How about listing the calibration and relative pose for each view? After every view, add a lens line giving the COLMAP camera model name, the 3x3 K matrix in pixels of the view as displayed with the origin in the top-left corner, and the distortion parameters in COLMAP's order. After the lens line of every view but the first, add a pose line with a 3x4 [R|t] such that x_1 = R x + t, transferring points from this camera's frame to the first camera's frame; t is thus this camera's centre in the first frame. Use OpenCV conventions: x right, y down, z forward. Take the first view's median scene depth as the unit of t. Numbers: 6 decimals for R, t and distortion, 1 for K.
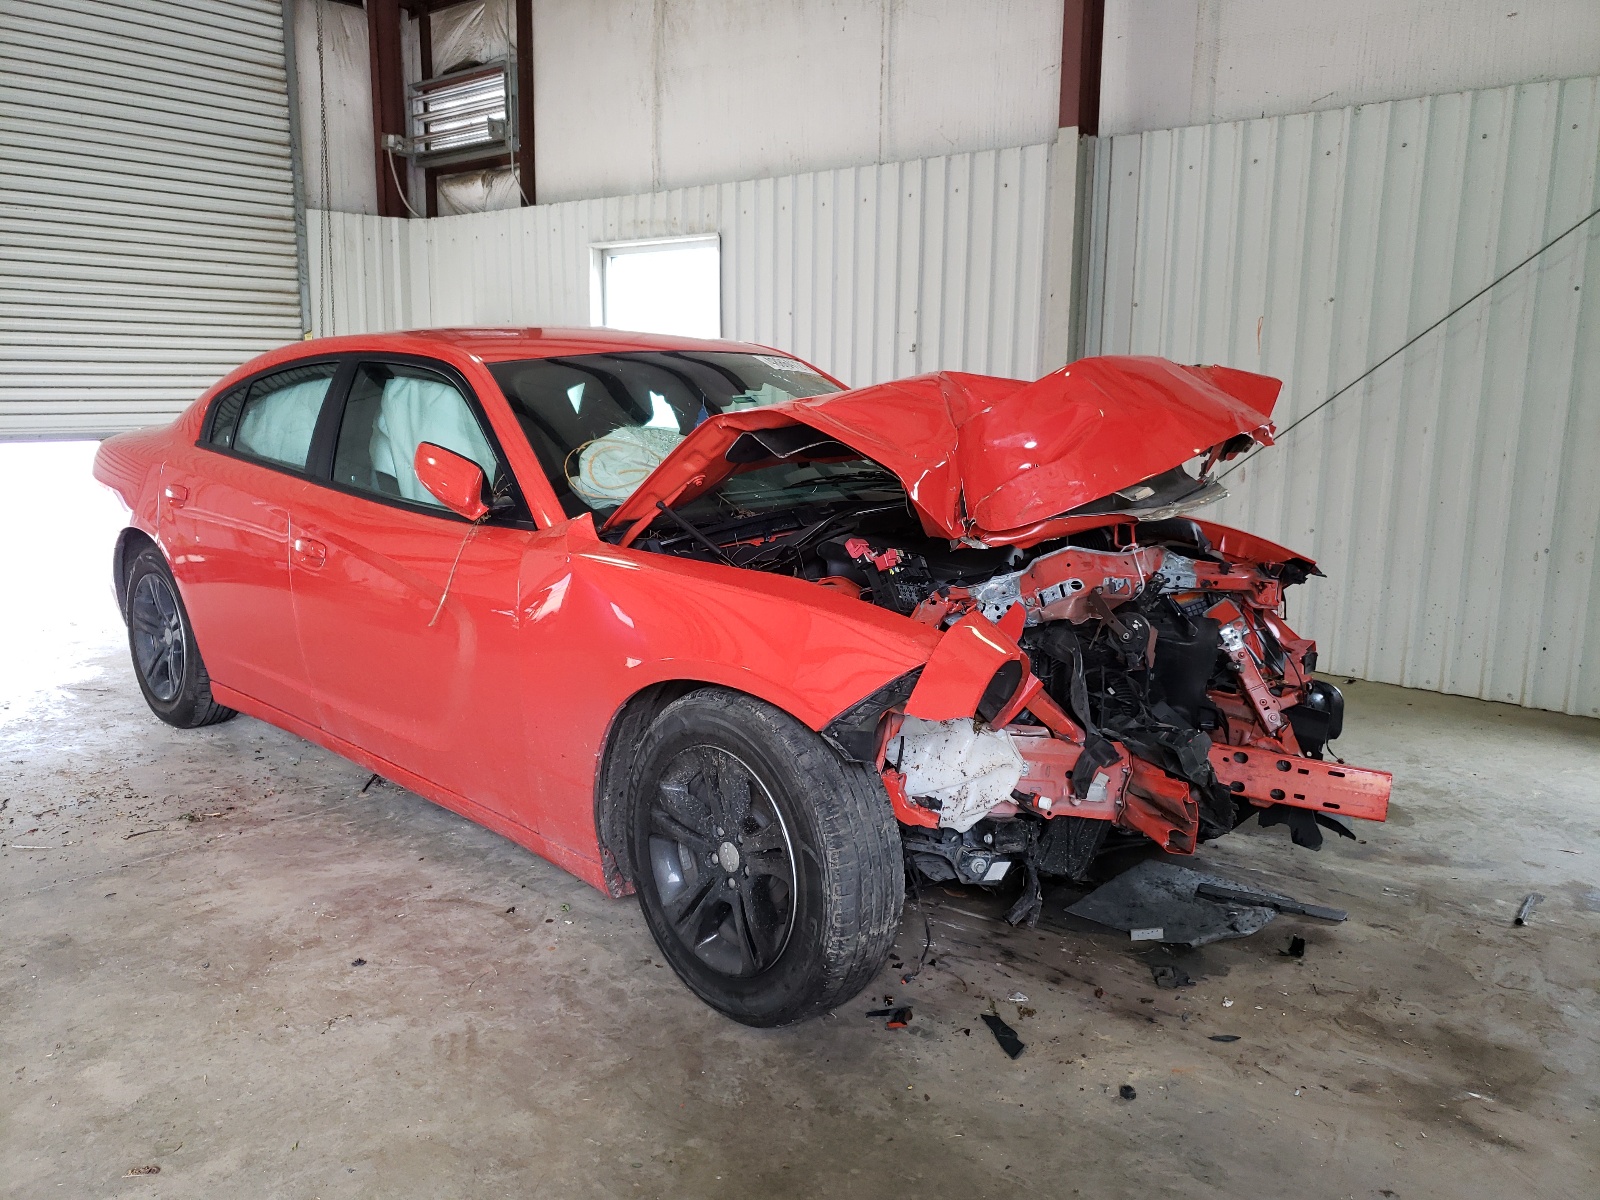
lens RADIAL K [[1228.8, 0, 800.5], [0, 1228.8, 596.3], [0, 0, 1]] dist [-0.008186, 0.011770]
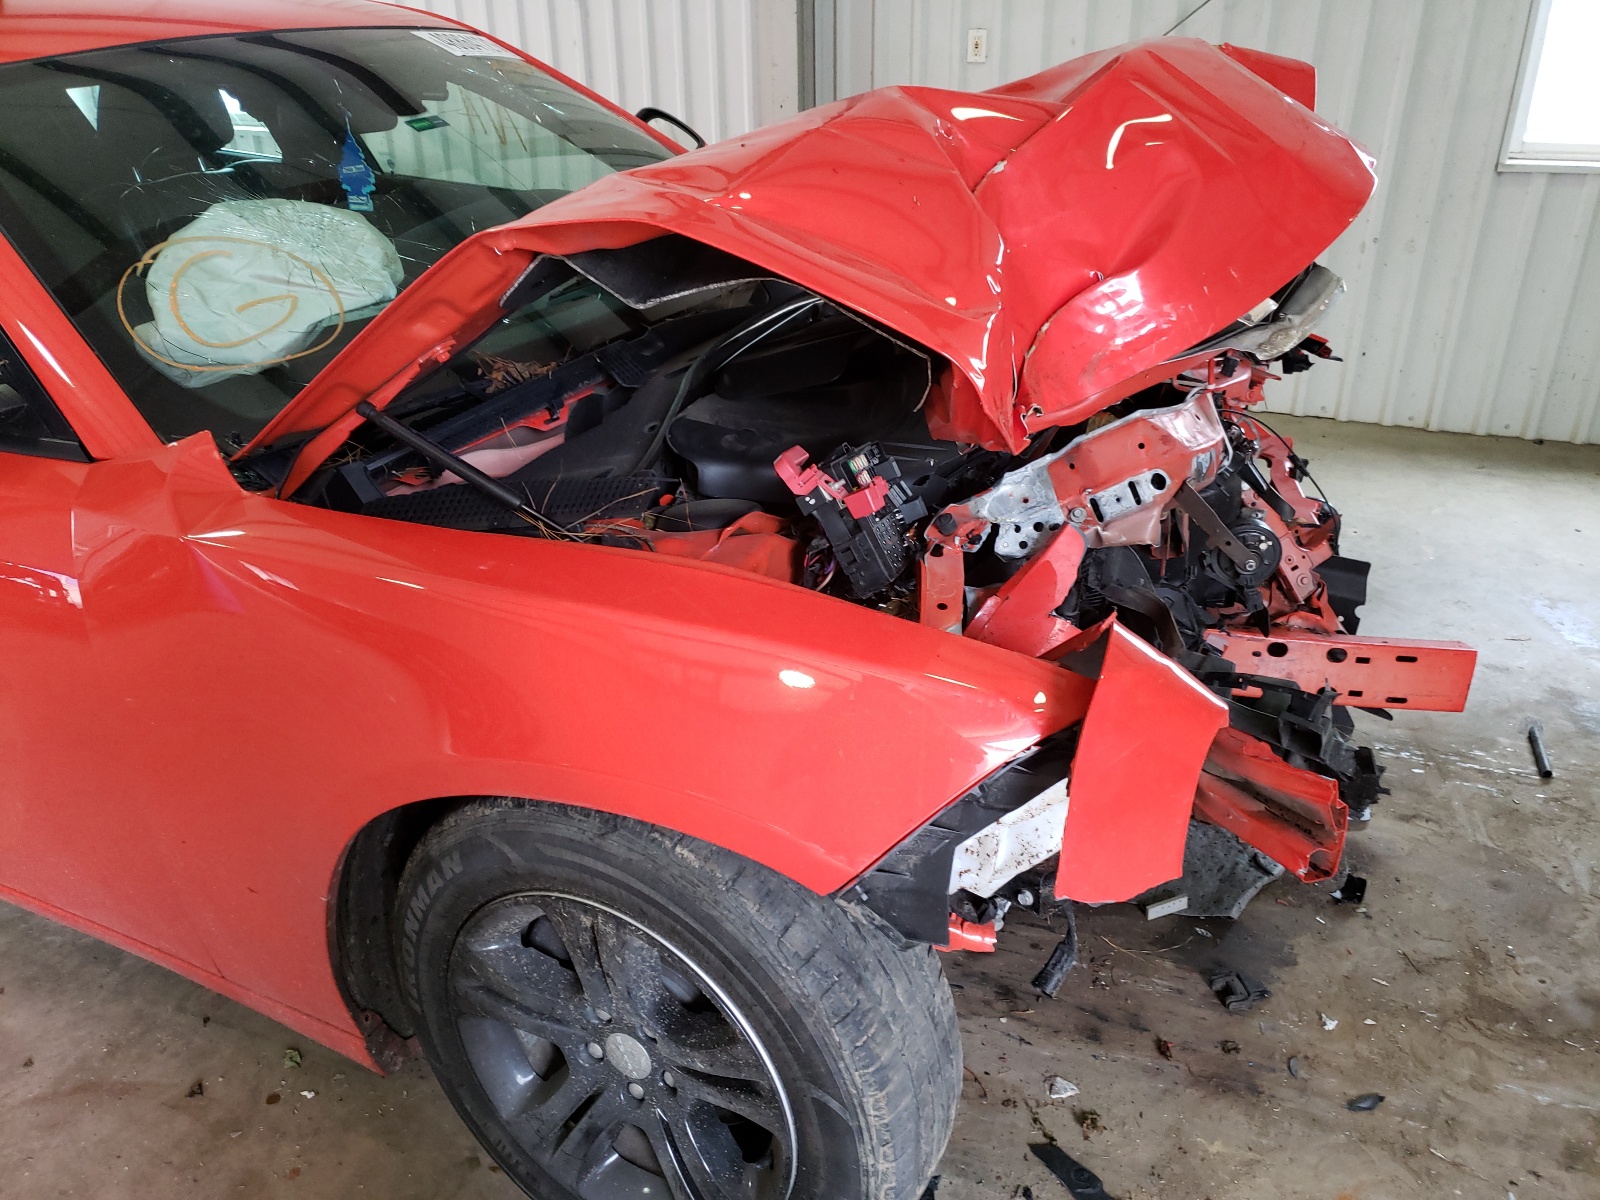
lens RADIAL K [[1228.8, 0, 807.8], [0, 1228.8, 602.9], [0, 0, 1]] dist [-0.008186, 0.011770]
pose [[0.946730, -0.159989, 0.279473, -0.099187], [0.077906, 0.955865, 0.283289, -0.127866], [-0.312462, -0.246425, 0.917411, 0.496609]]
